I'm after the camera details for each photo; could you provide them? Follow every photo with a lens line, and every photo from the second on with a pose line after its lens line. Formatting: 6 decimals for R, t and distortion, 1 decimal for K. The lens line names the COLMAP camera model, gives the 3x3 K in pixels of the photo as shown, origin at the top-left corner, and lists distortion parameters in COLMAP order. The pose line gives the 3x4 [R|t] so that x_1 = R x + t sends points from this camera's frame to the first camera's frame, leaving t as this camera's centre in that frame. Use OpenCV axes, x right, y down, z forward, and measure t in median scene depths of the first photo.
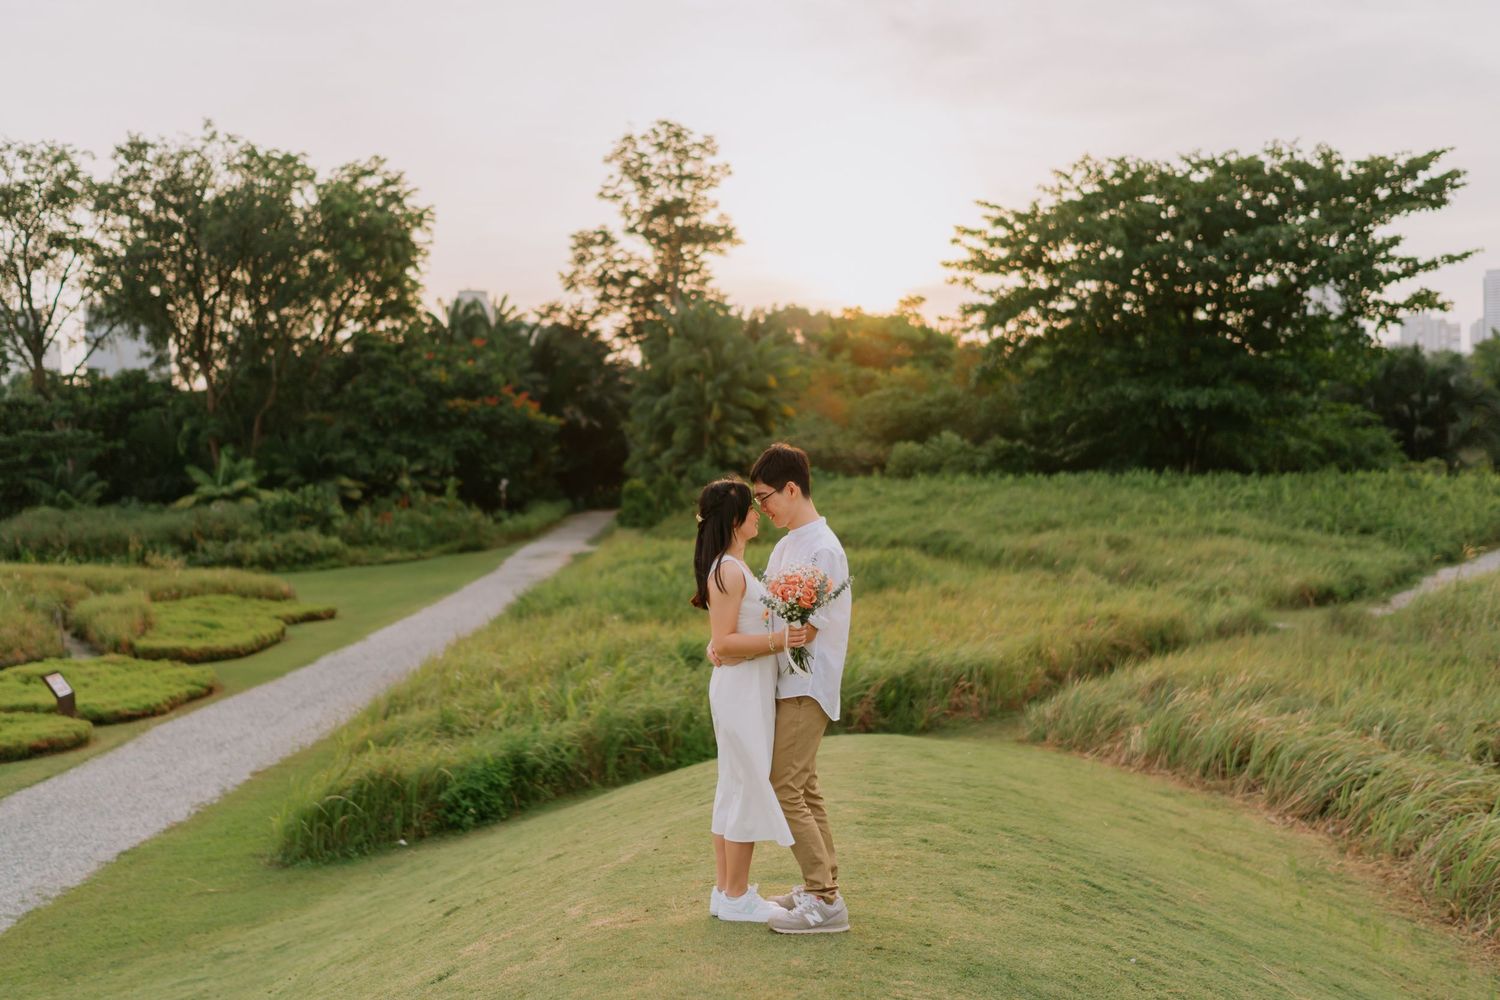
lens RADIAL K [[1458.9, 0, 737.2], [0, 1458.9, 478.3], [0, 0, 1]] dist [-0.005469, 0.003046]
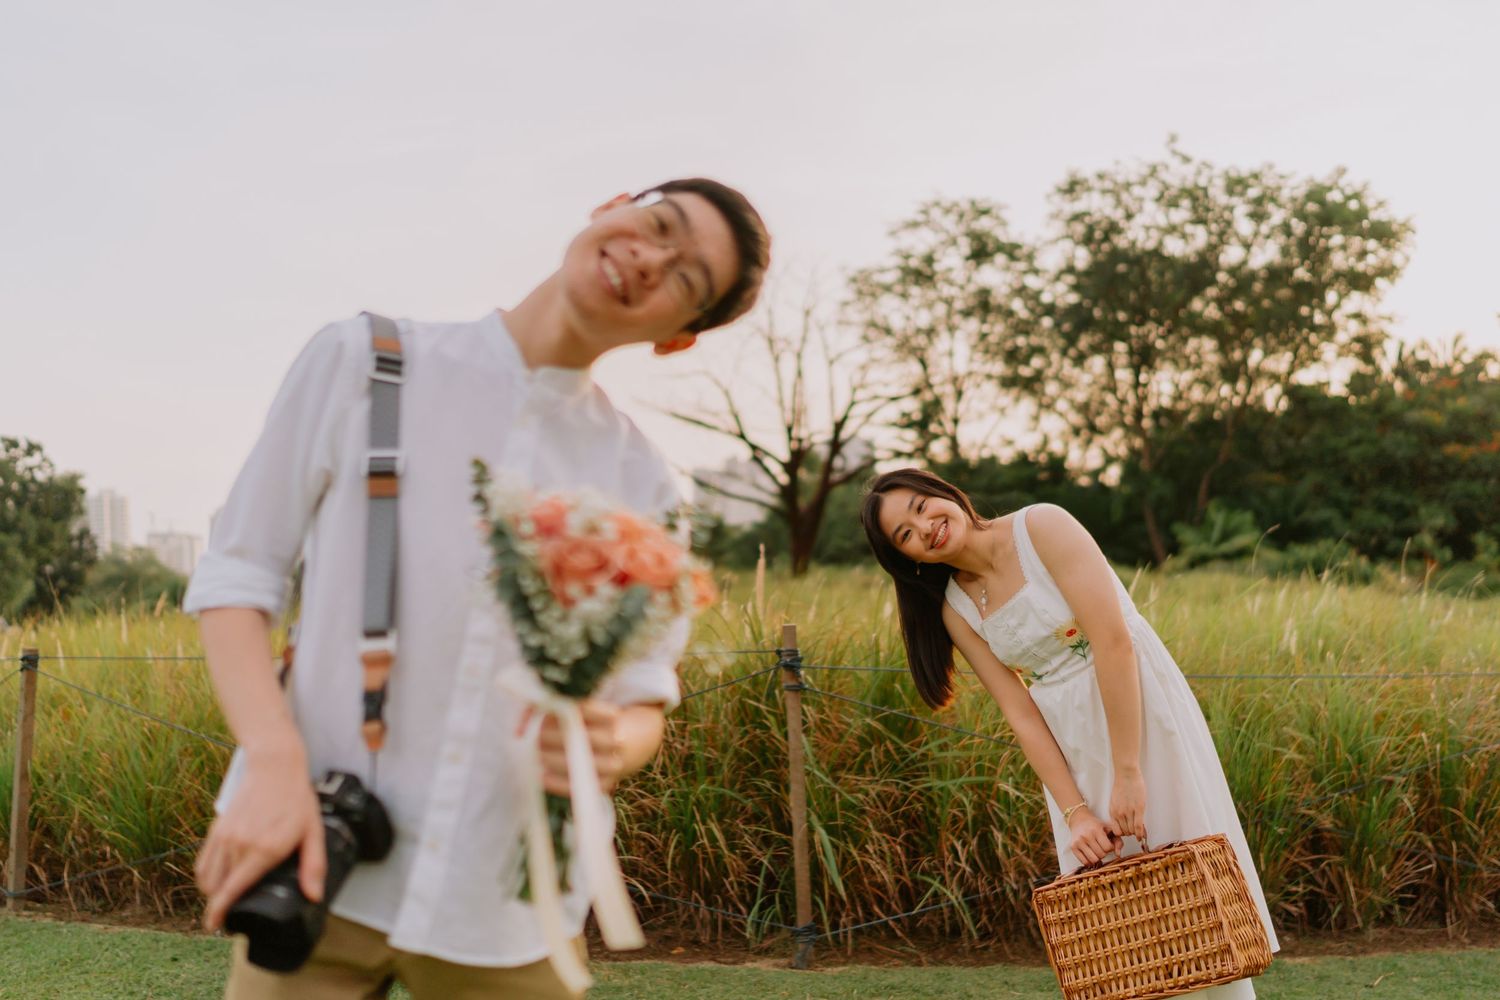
lens RADIAL K [[1494.0, 0, 783.8], [0, 1494.0, 496.0], [0, 0, 1]] dist [-0.006759, -0.001883]
pose [[0.908842, -0.040435, -0.415175, -0.230810], [0.009132, 0.996981, -0.077108, 0.044176], [0.417040, 0.066288, 0.906468, 0.104207]]
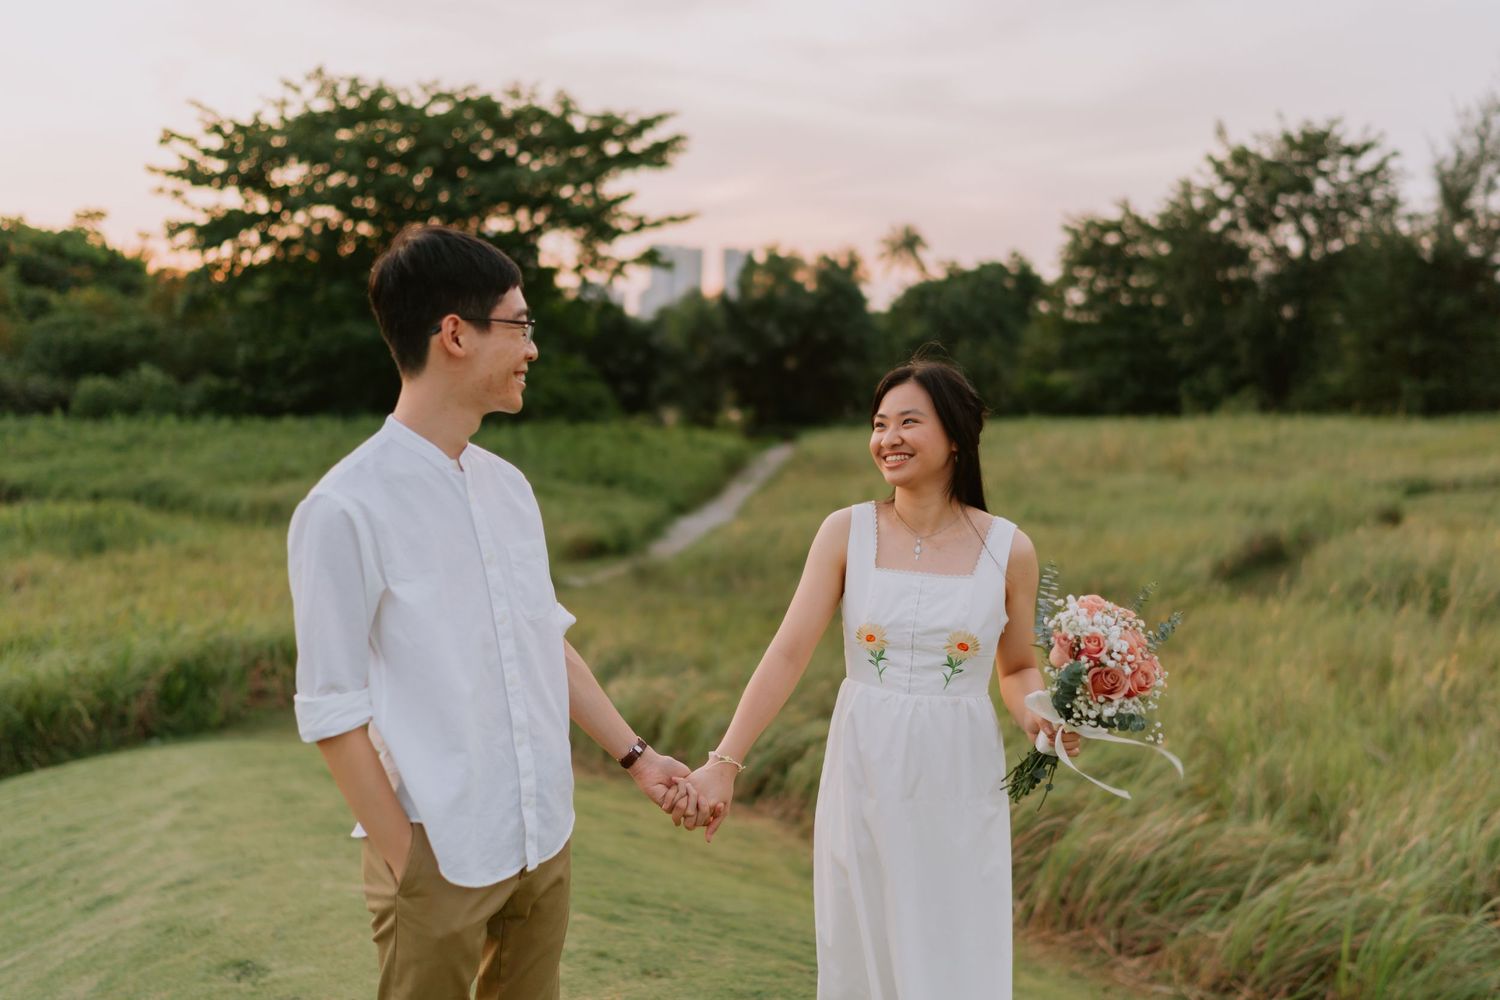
lens RADIAL K [[1494.0, 0, 783.8], [0, 1494.0, 496.0], [0, 0, 1]] dist [-0.006759, -0.001883]
pose [[0.842220, -0.002134, 0.539129, -0.016117], [-0.022015, 0.999022, 0.038347, 0.002433], [-0.538684, -0.044165, 0.841350, 0.045931]]
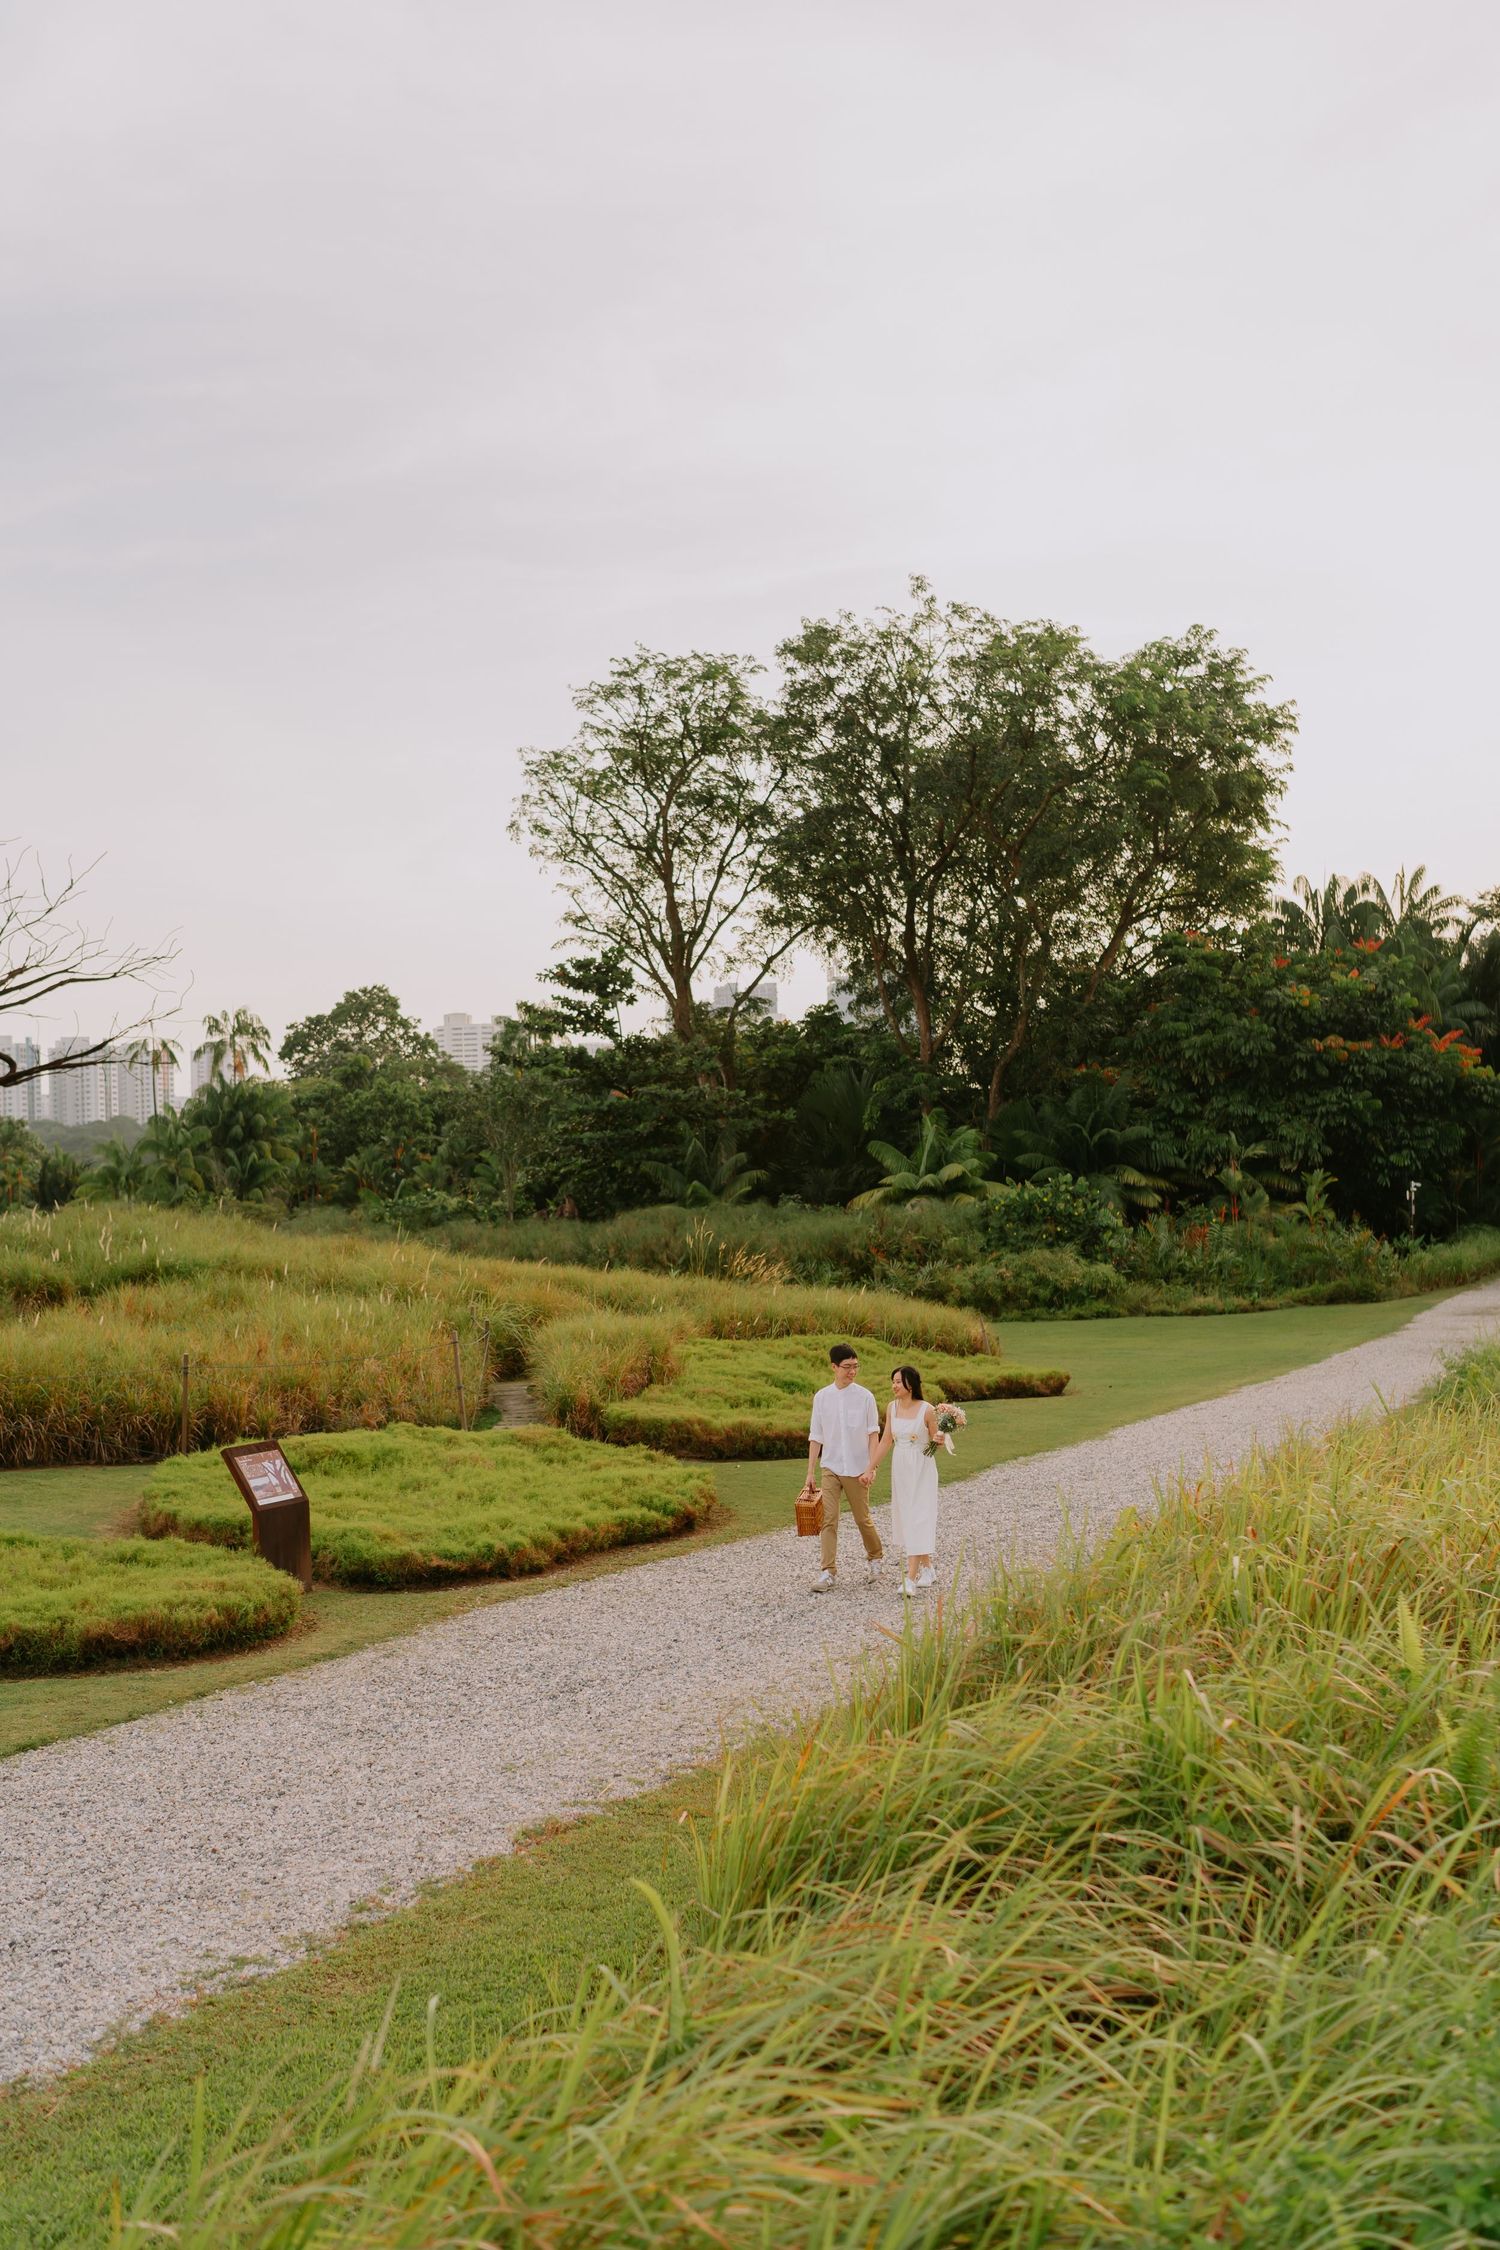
lens RADIAL K [[2153.0, 0, 740.6], [0, 2153.0, 1126.2], [0, 0, 1]] dist [-0.000010, 0.001345]
pose [[0.895773, 0.005165, -0.444482, -0.030977], [-0.025013, 0.998934, -0.038802, 0.022978], [0.443808, 0.045876, 0.894947, 0.185658]]
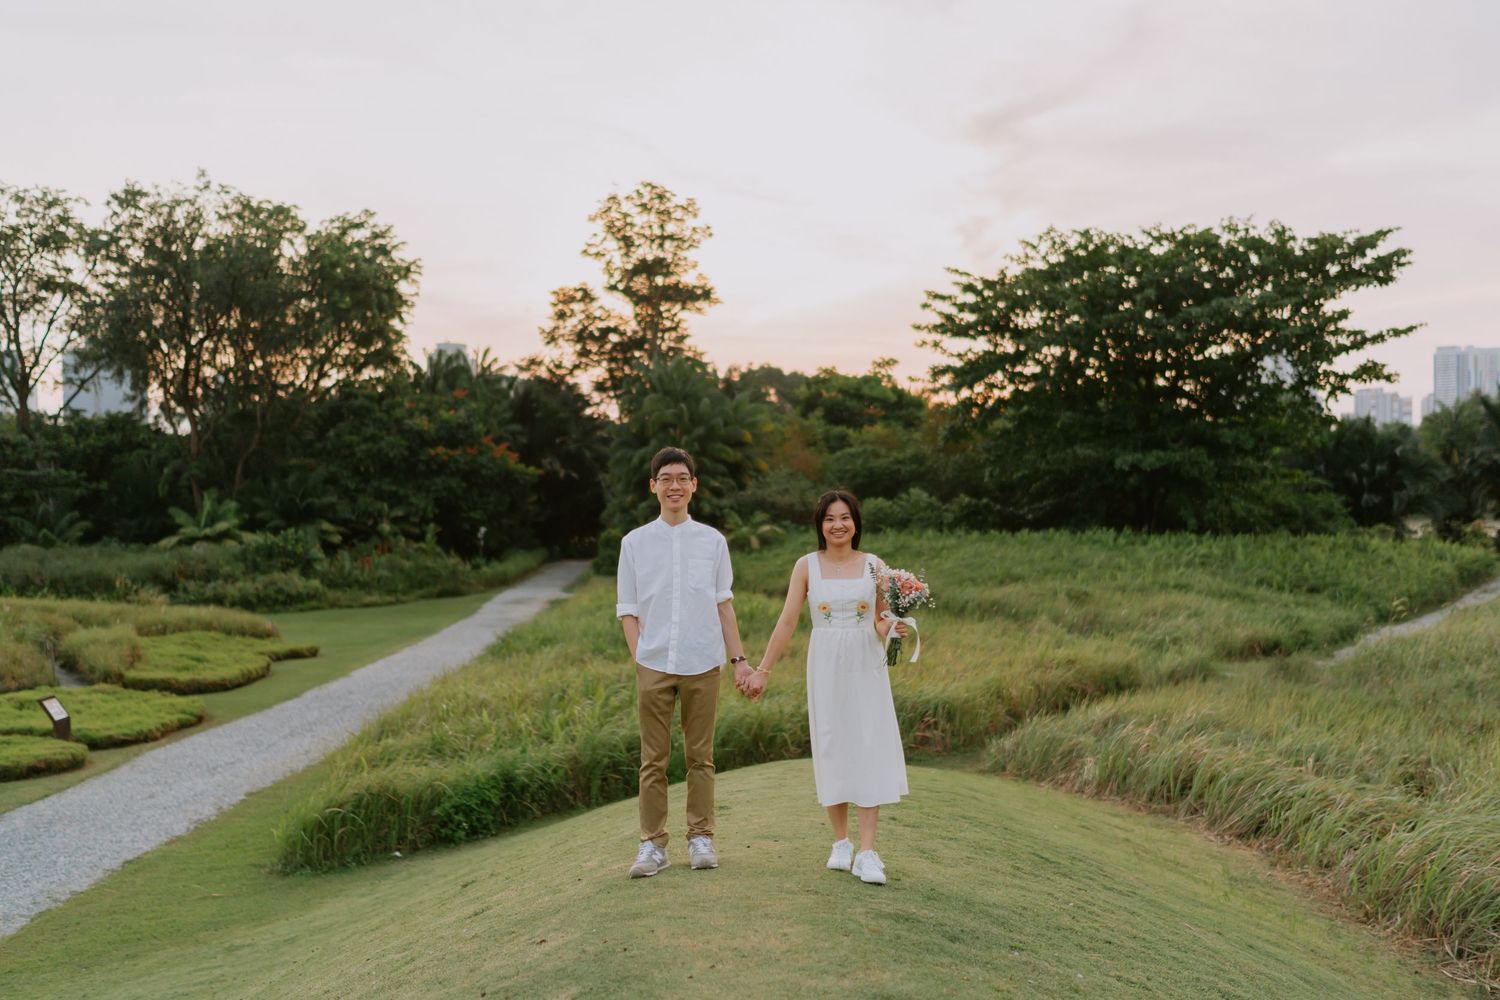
lens RADIAL K [[1435.3, 0, 750.3], [0, 1435.3, 480.2], [0, 0, 1]] dist [-0.000010, 0.001345]
pose [[0.999384, 0.020706, 0.028324, -0.002089], [-0.019623, 0.999086, -0.037976, 0.003093], [-0.029085, 0.037397, 0.998877, -0.012631]]
